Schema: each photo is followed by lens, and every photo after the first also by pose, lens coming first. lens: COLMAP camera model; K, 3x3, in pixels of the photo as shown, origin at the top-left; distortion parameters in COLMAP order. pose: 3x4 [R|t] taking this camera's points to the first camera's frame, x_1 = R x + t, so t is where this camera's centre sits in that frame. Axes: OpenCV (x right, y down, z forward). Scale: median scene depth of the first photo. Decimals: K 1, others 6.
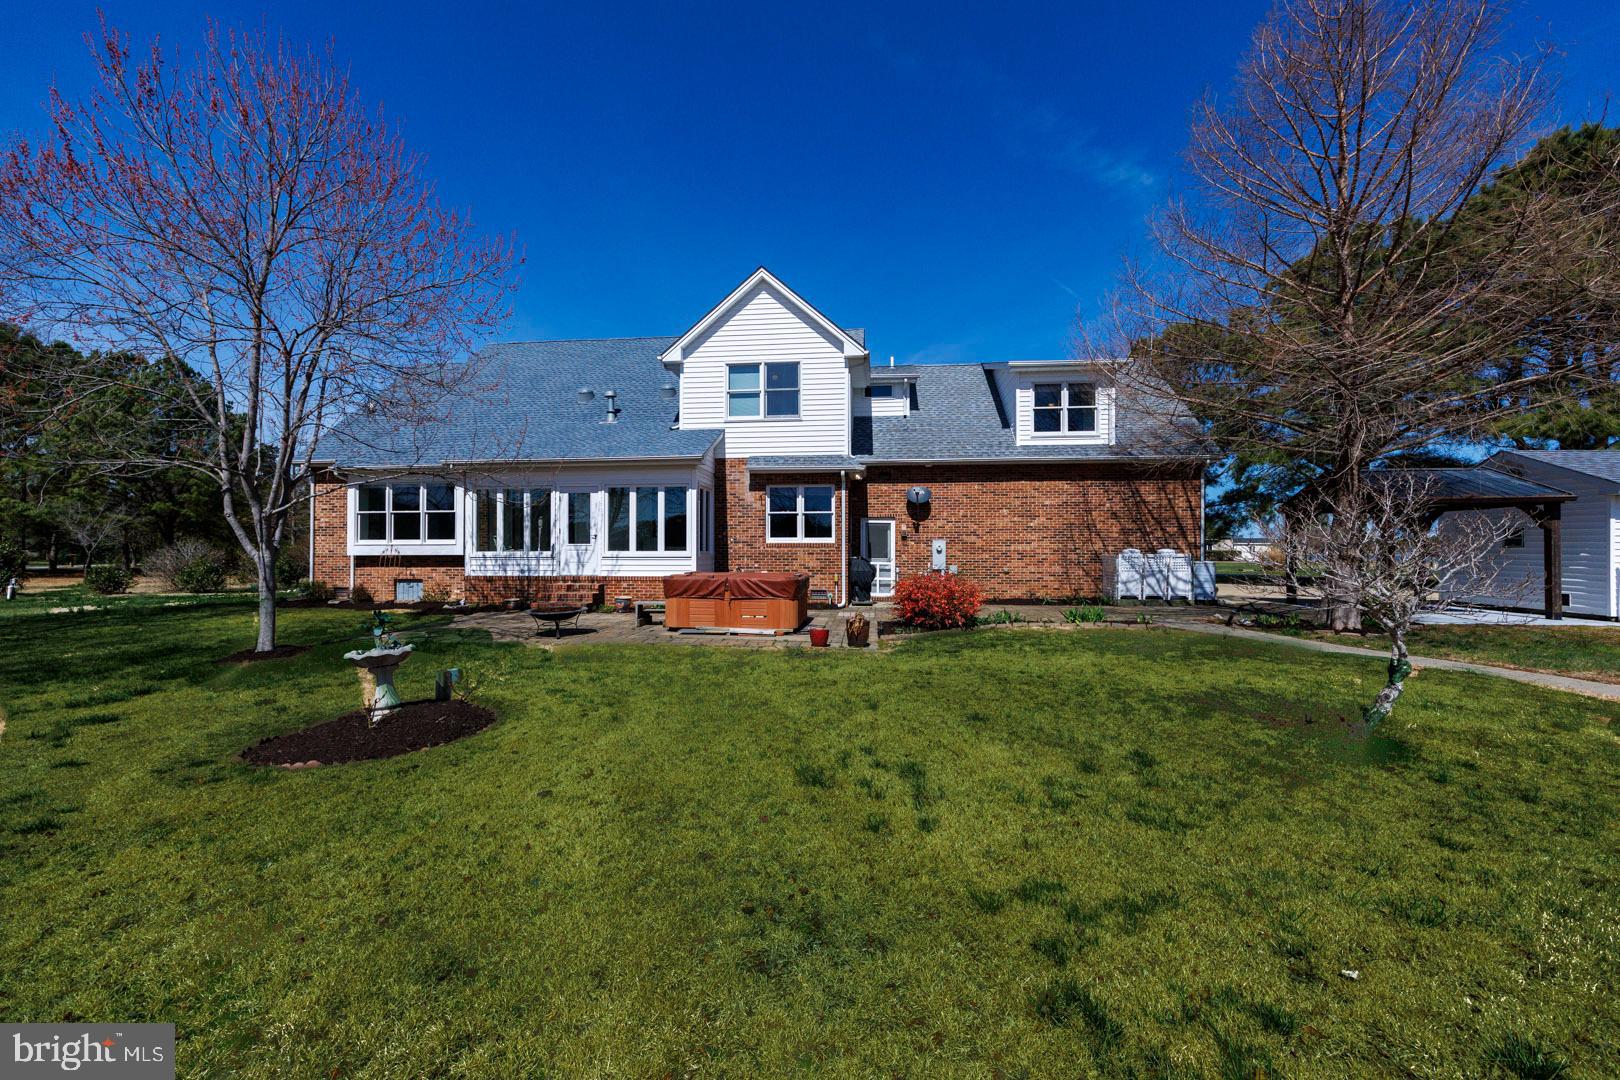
lens RADIAL K [[659.1, 0, 810.0], [0, 659.1, 540.0], [0, 0, 1]] dist [-0.004272, -0.000362]
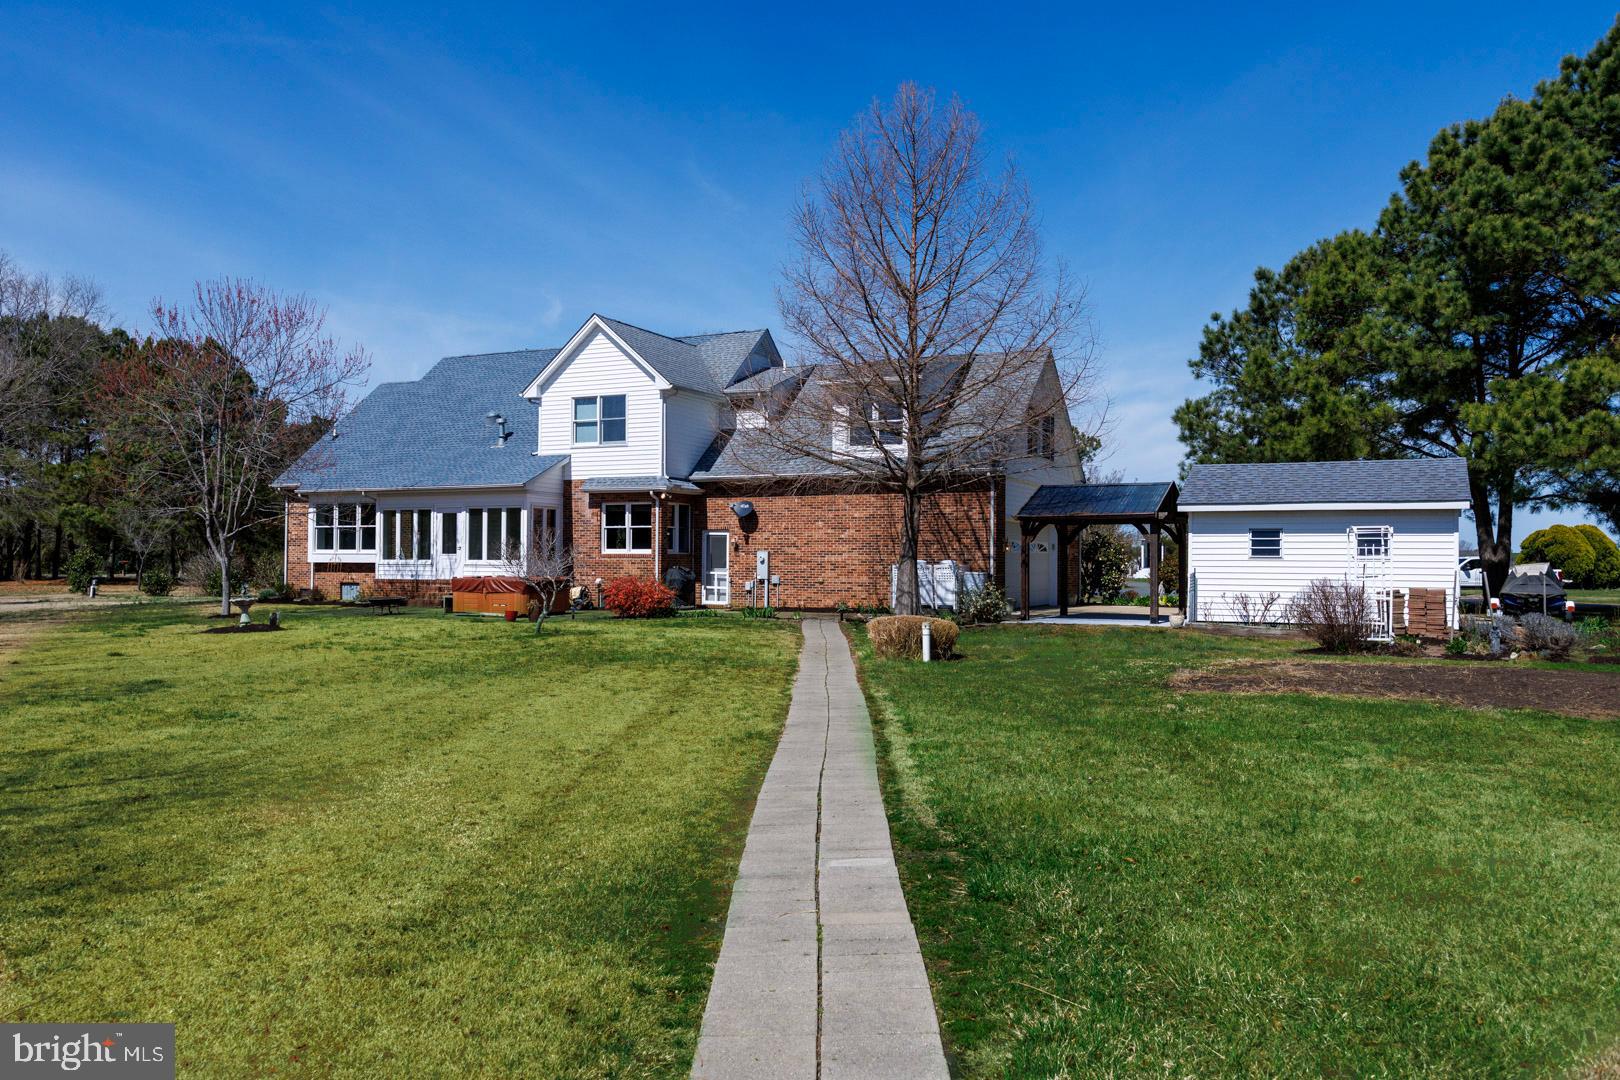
lens RADIAL K [[1254.0, 0, 810.0], [0, 1254.0, 540.0], [0, 0, 1]] dist [0.006247, 0.003500]
pose [[0.942069, -0.000188, -0.335420, 0.995123], [0.000011, 1.000000, -0.000528, -0.017679], [0.335420, 0.000493, 0.942068, -0.919836]]
